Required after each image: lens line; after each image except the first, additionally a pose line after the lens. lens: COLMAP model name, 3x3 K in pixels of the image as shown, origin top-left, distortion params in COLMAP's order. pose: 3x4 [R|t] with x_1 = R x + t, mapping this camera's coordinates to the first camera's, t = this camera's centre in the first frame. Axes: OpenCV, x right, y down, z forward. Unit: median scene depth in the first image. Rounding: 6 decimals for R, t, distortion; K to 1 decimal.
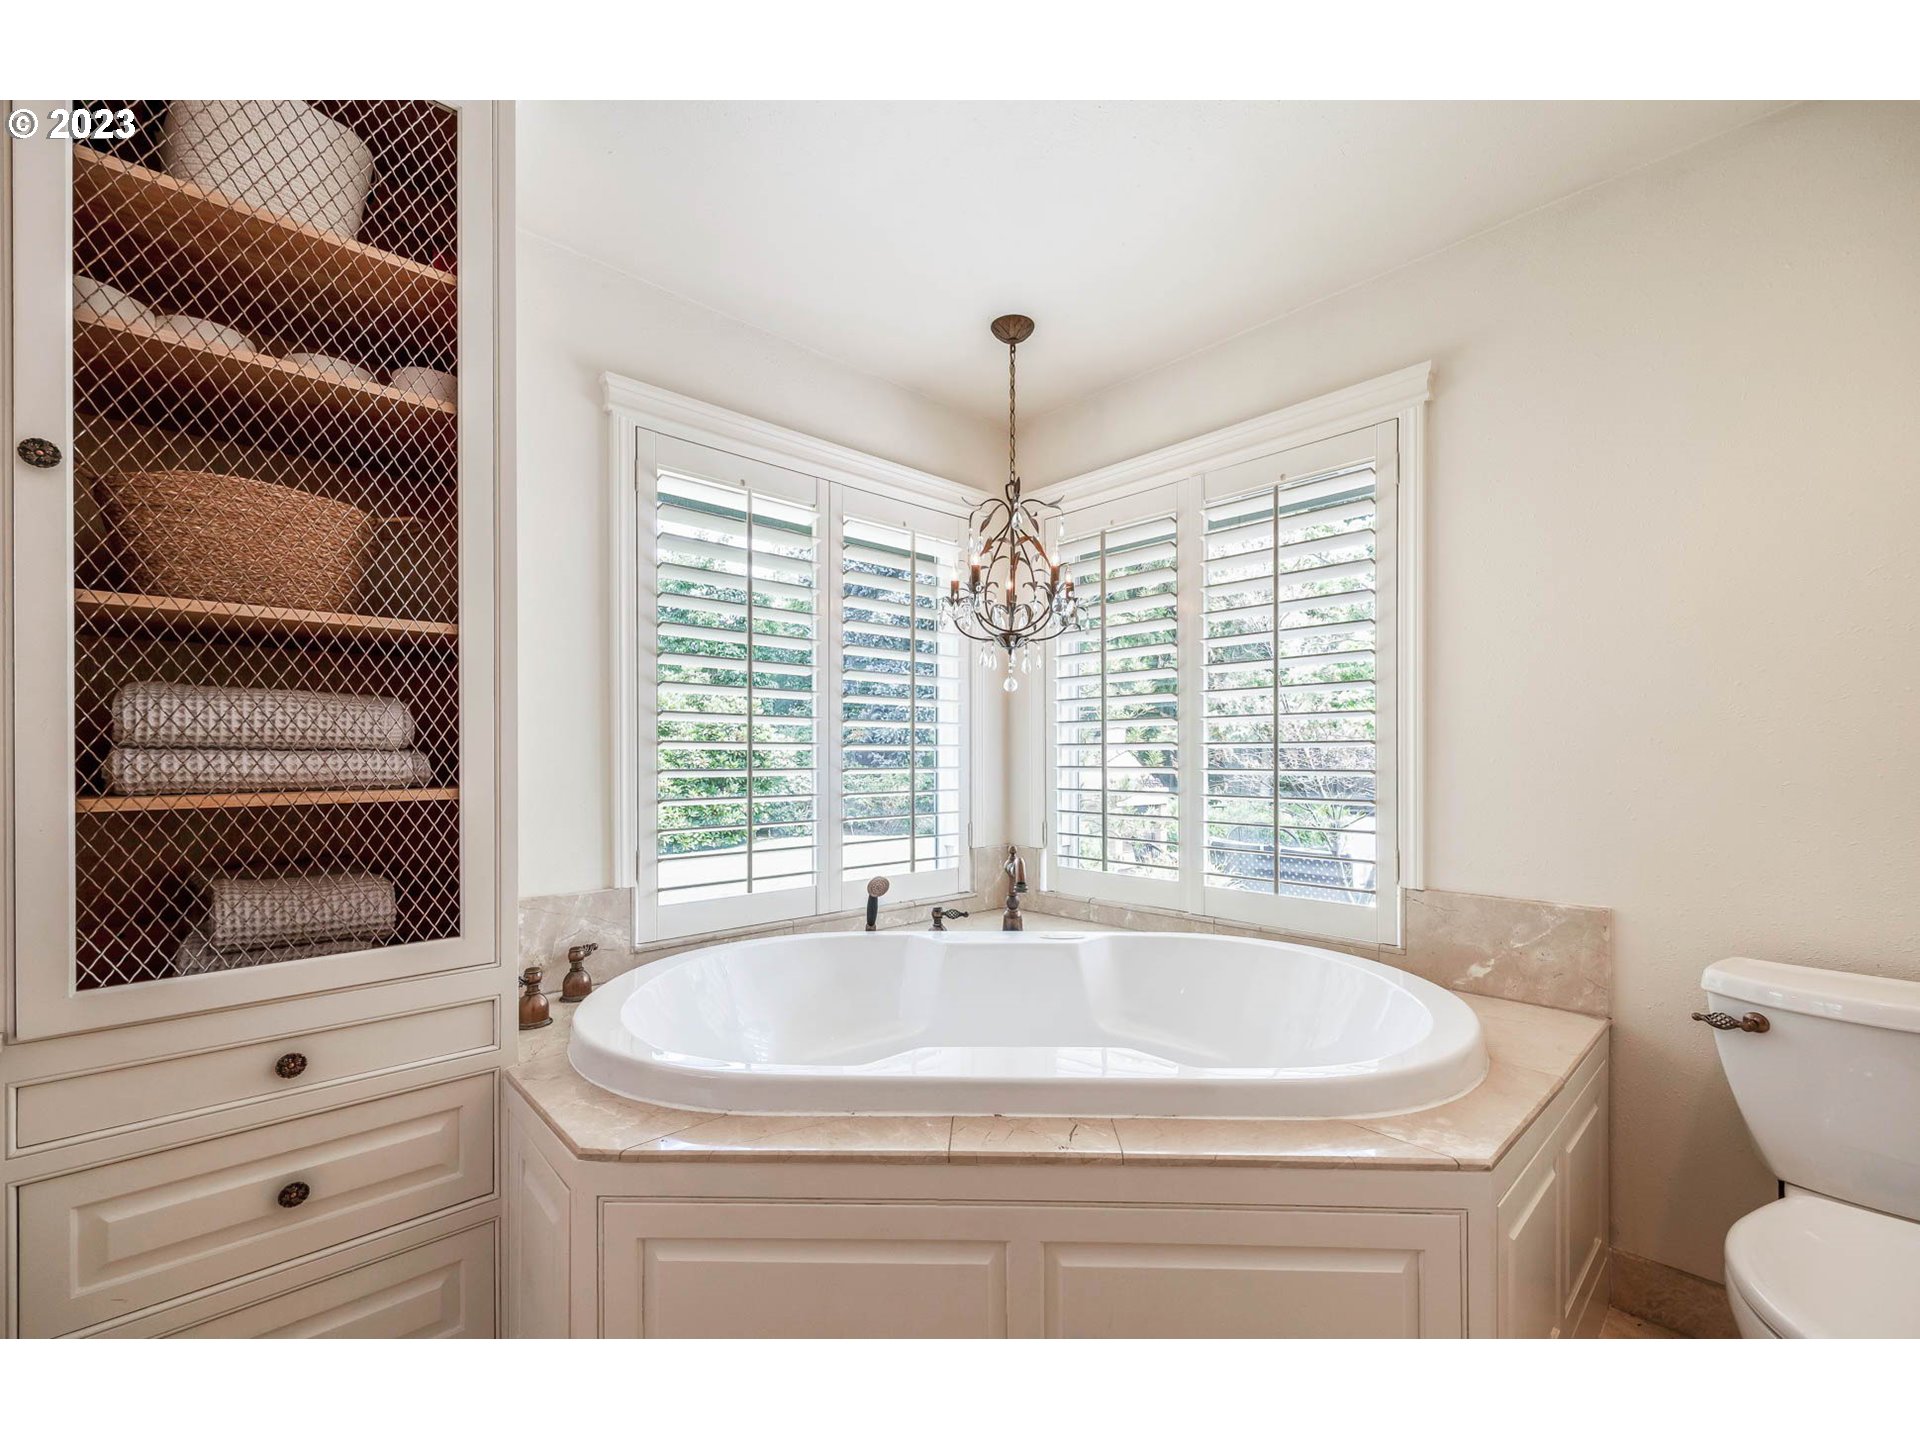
lens RADIAL K [[798.6, 0, 964.8], [0, 798.6, 755.5], [0, 0, 1]] dist [0.004683, -0.000839]
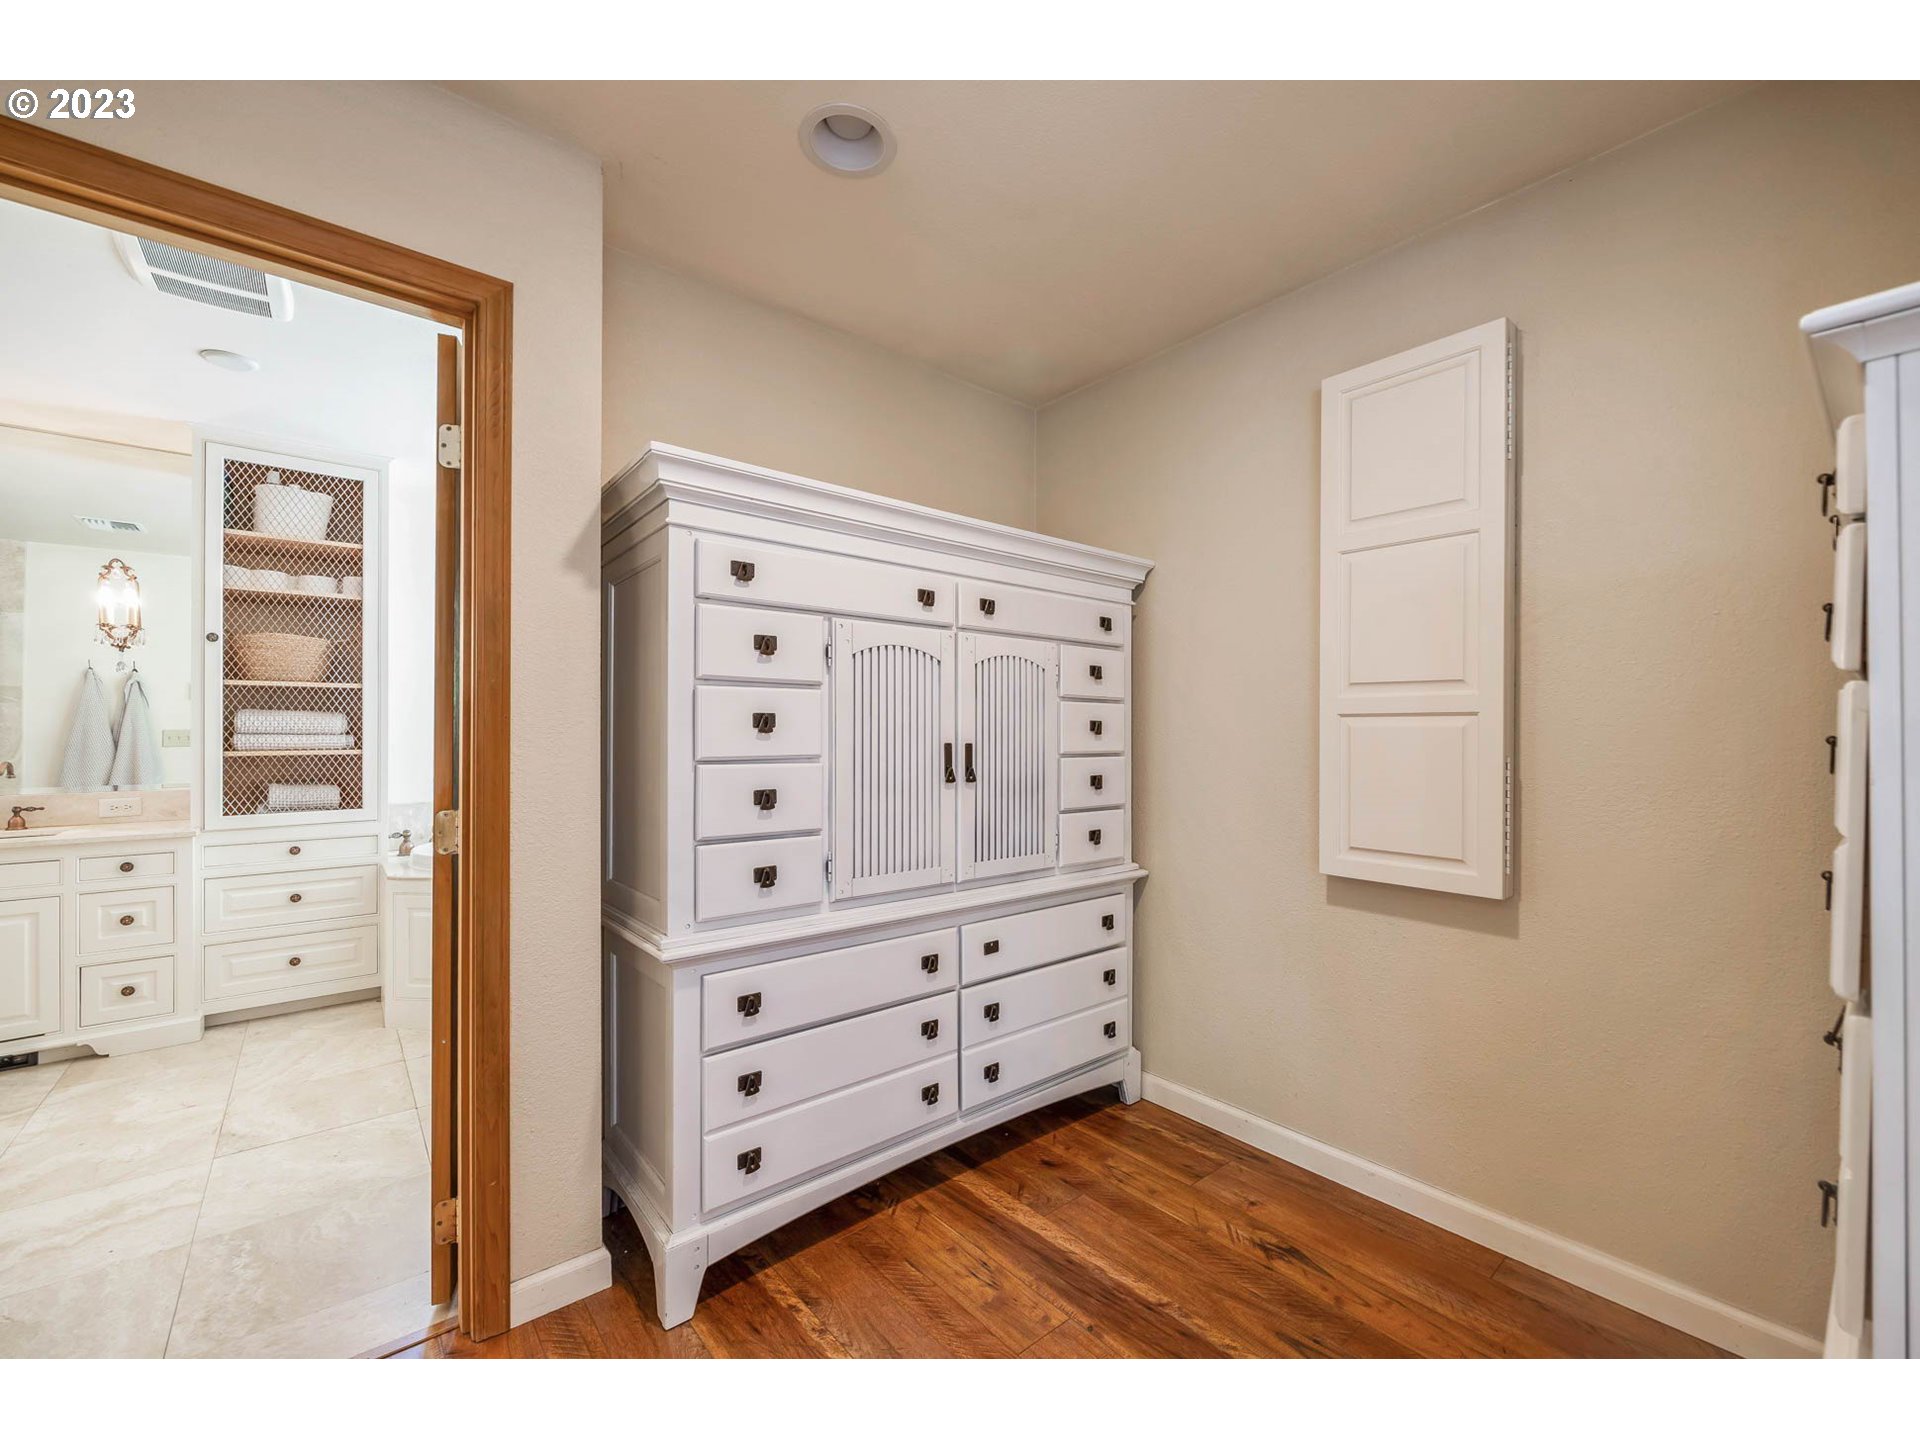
lens RADIAL K [[798.6, 0, 966.5], [0, 798.6, 726.5], [0, 0, 1]] dist [0.004683, -0.000839]
pose [[0.997325, 0.001103, -0.073090, 1.475396], [-0.001471, 0.999987, -0.004969, -0.021882], [0.073084, 0.005063, 0.997313, -1.398714]]
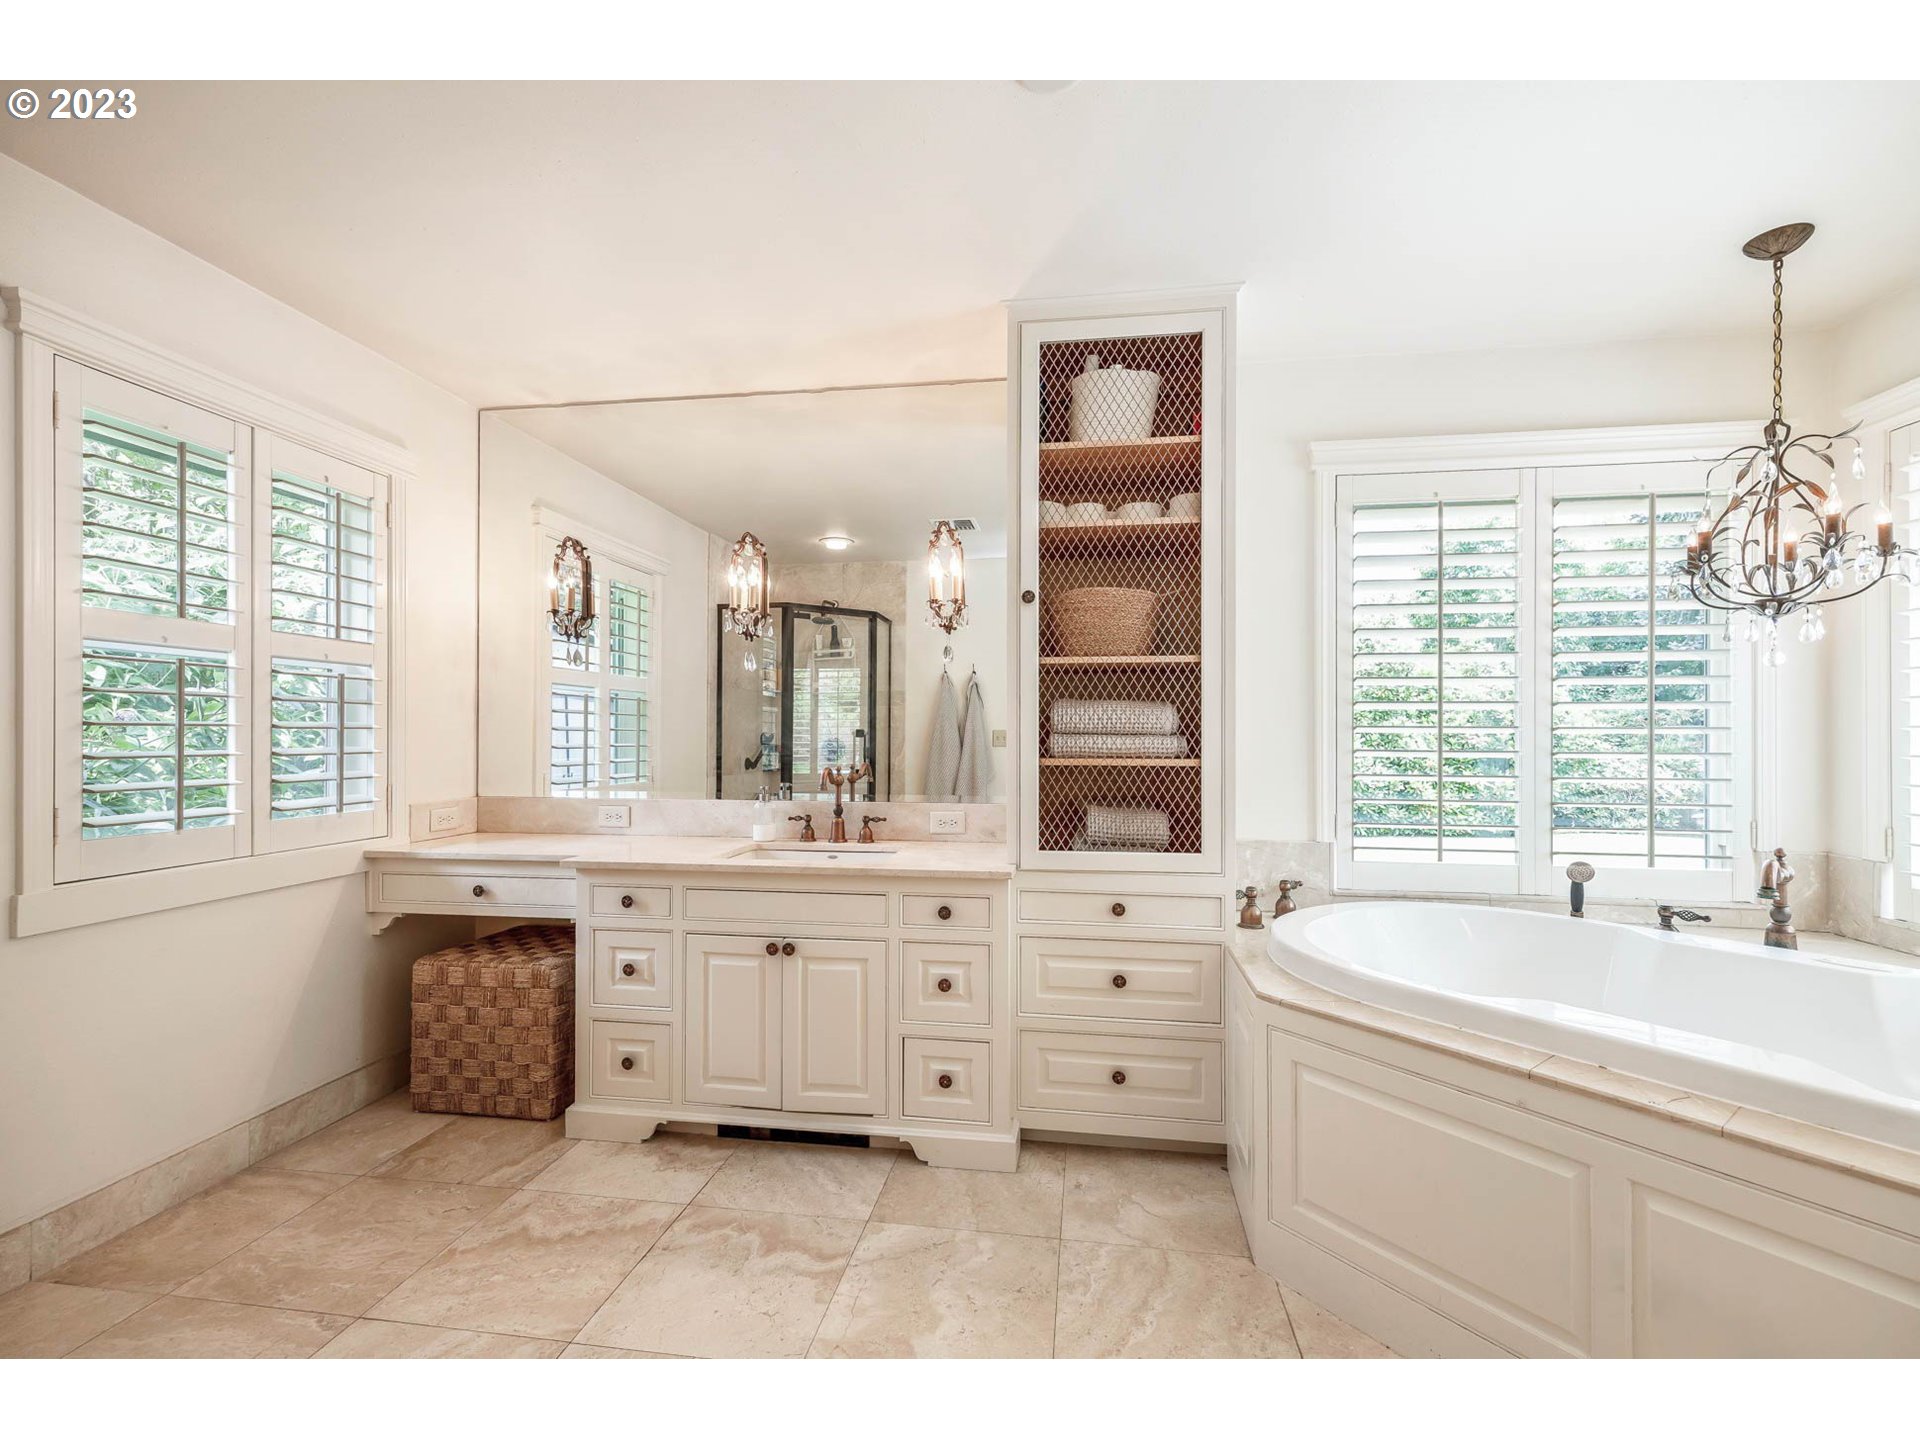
lens RADIAL K [[798.6, 0, 973.0], [0, 798.6, 728.6], [0, 0, 1]] dist [0.004683, -0.000839]
pose [[0.623071, -0.000071, -0.782166, 0.328829], [-0.003890, 0.999987, -0.003190, -0.013030], [0.782156, 0.005031, 0.623062, -0.343901]]
